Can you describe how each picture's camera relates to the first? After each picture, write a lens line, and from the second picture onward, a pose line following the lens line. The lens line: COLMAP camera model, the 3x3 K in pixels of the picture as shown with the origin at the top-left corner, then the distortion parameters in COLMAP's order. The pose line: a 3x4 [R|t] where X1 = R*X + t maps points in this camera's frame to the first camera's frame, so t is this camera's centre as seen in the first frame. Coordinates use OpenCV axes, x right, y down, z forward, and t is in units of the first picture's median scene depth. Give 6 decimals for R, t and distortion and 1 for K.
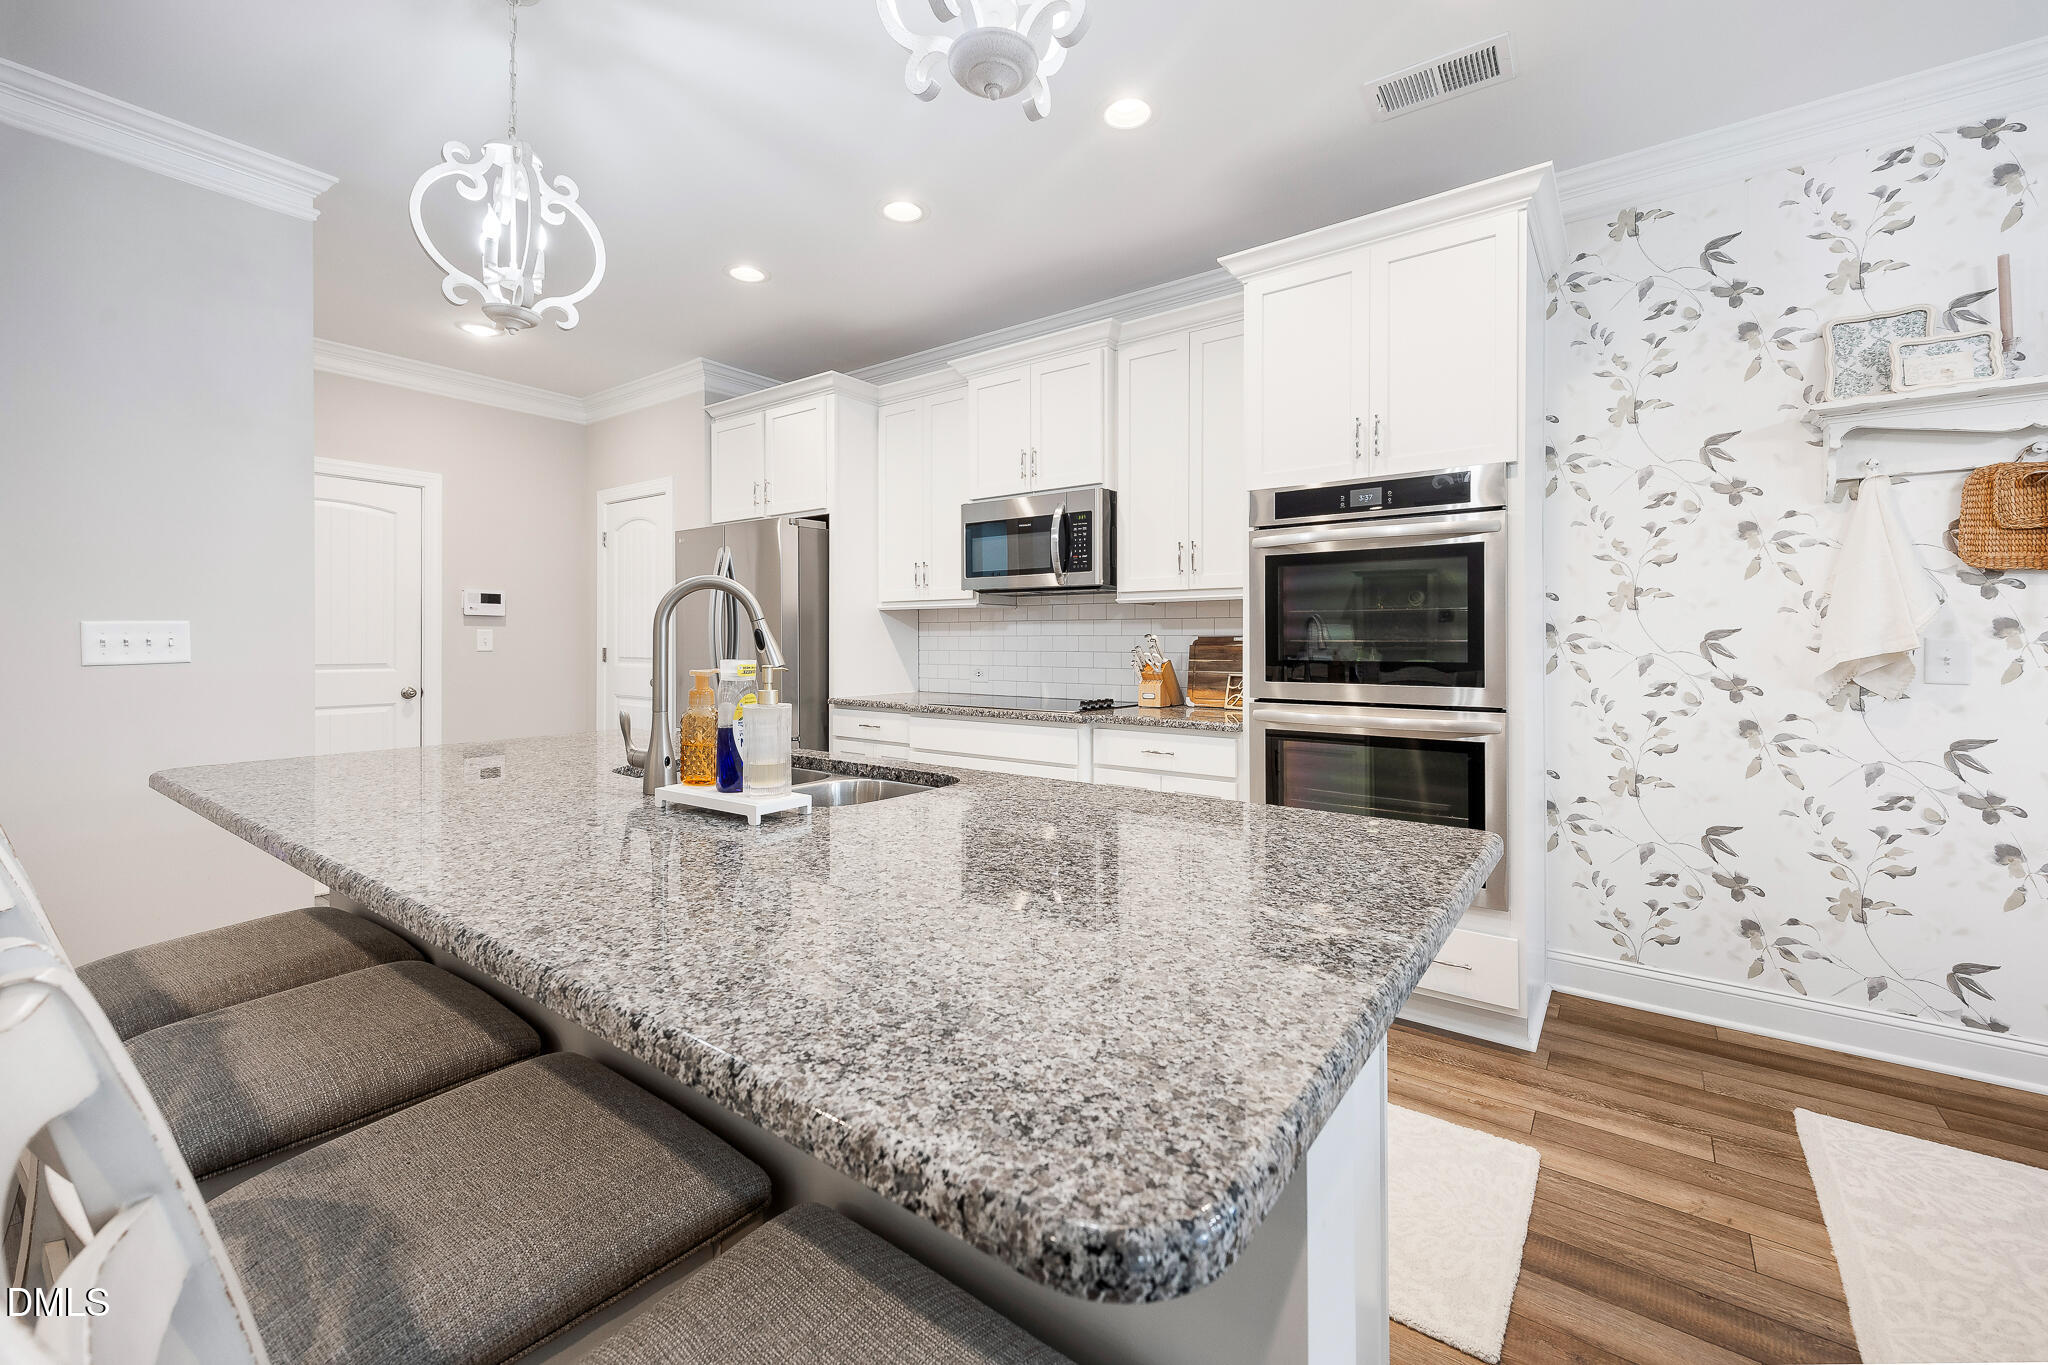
lens RADIAL K [[824.1, 0, 1015.3], [0, 824.1, 668.3], [0, 0, 1]] dist [-0.002887, 0.000922]
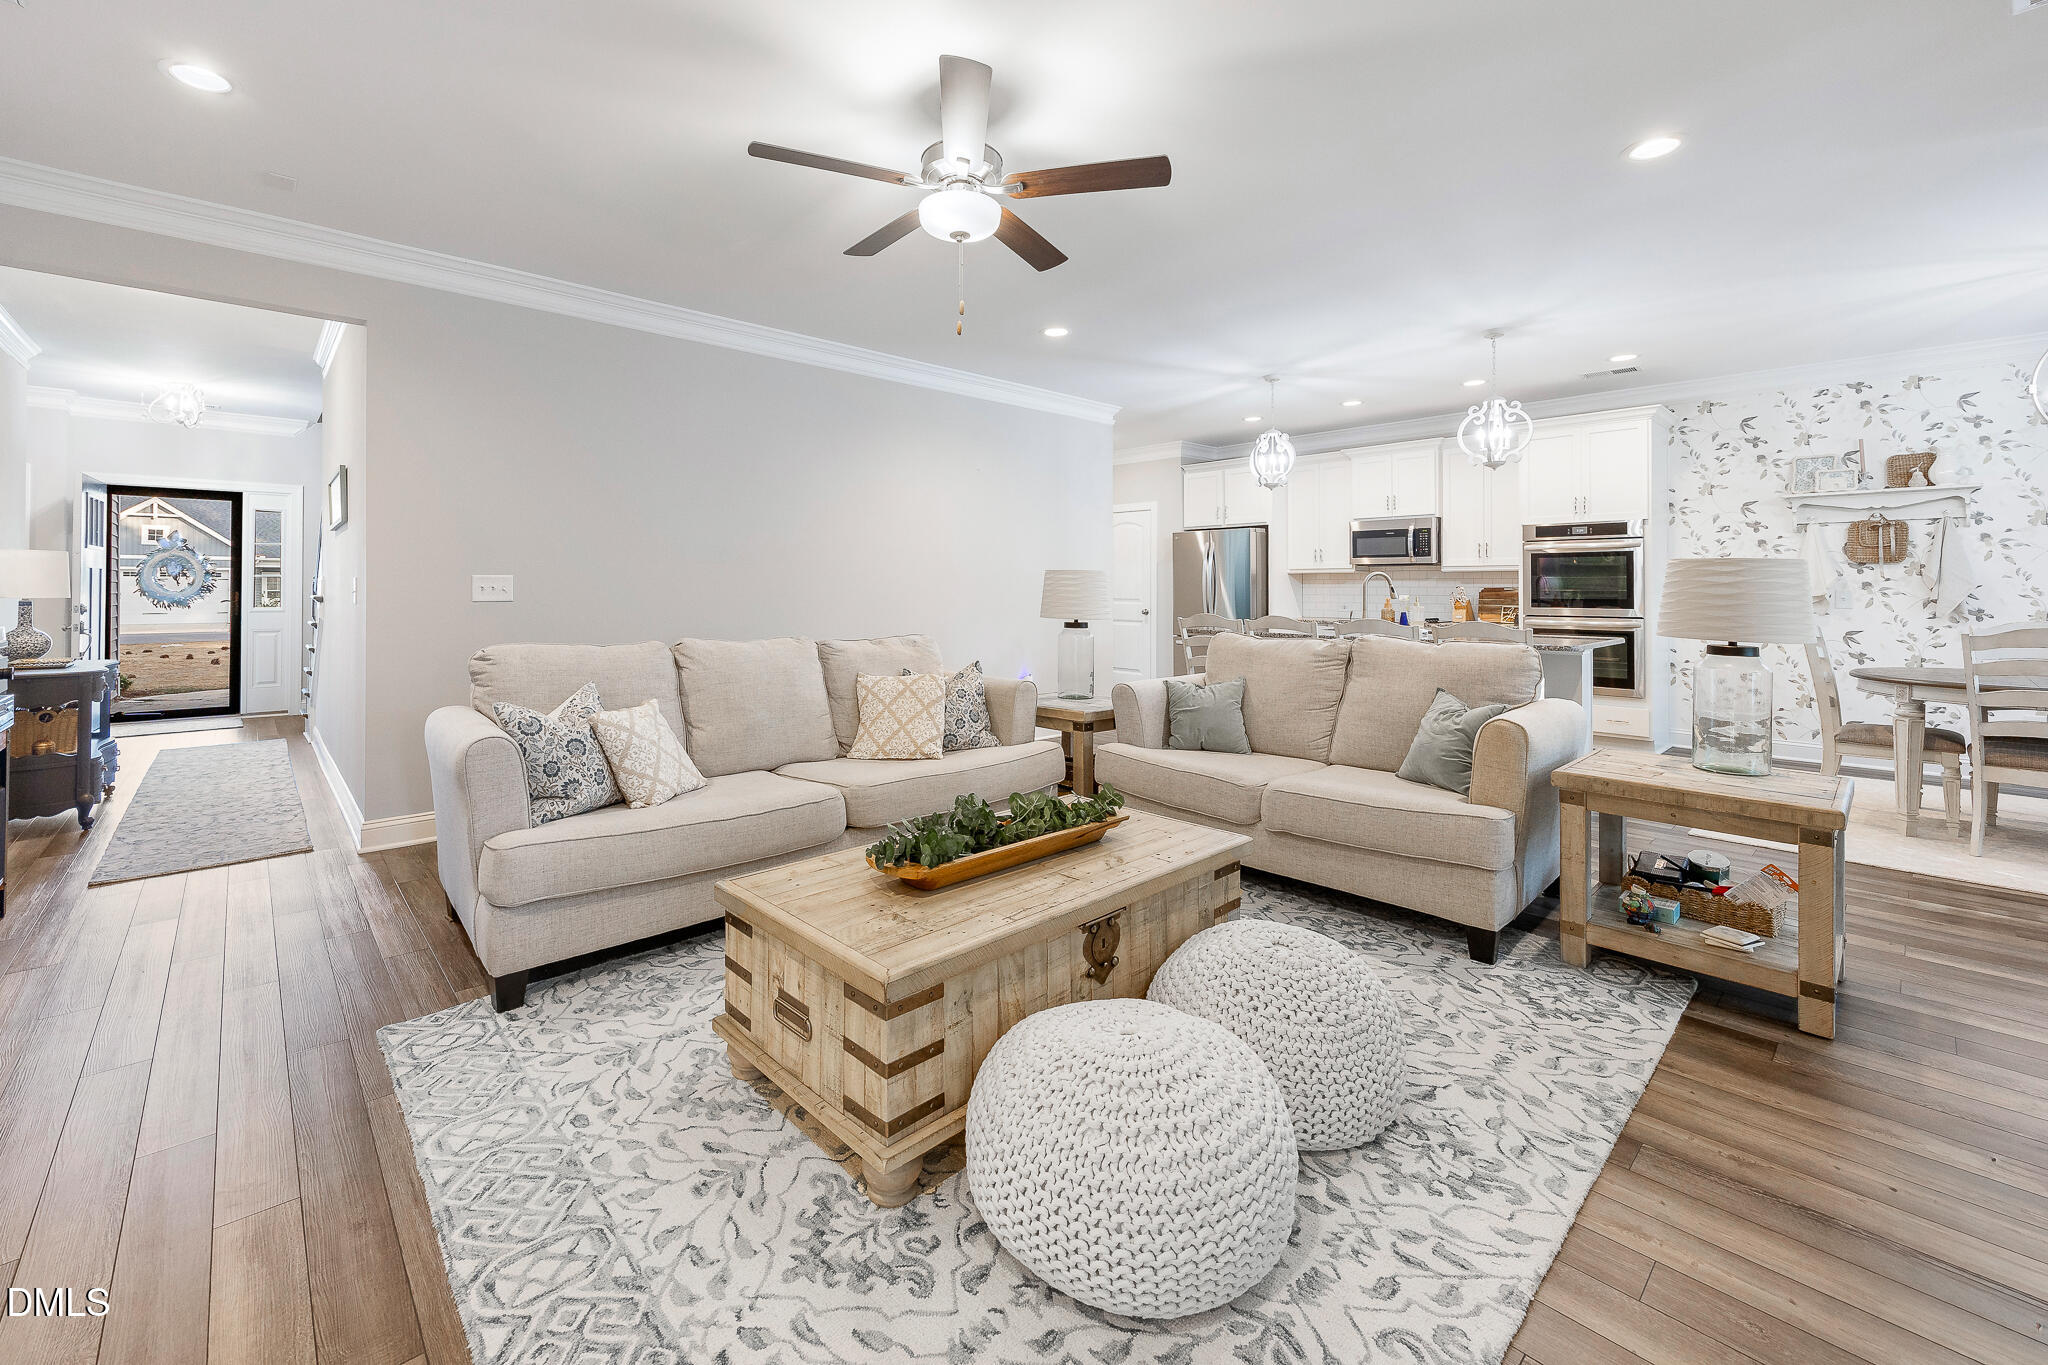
lens RADIAL K [[824.1, 0, 999.3], [0, 824.1, 600.5], [0, 0, 1]] dist [-0.002887, 0.000922]
pose [[0.983039, 0.000515, -0.183397, -0.730601], [-0.003097, 0.999900, -0.013794, 0.030762], [0.183372, 0.014128, 0.982942, -1.524011]]
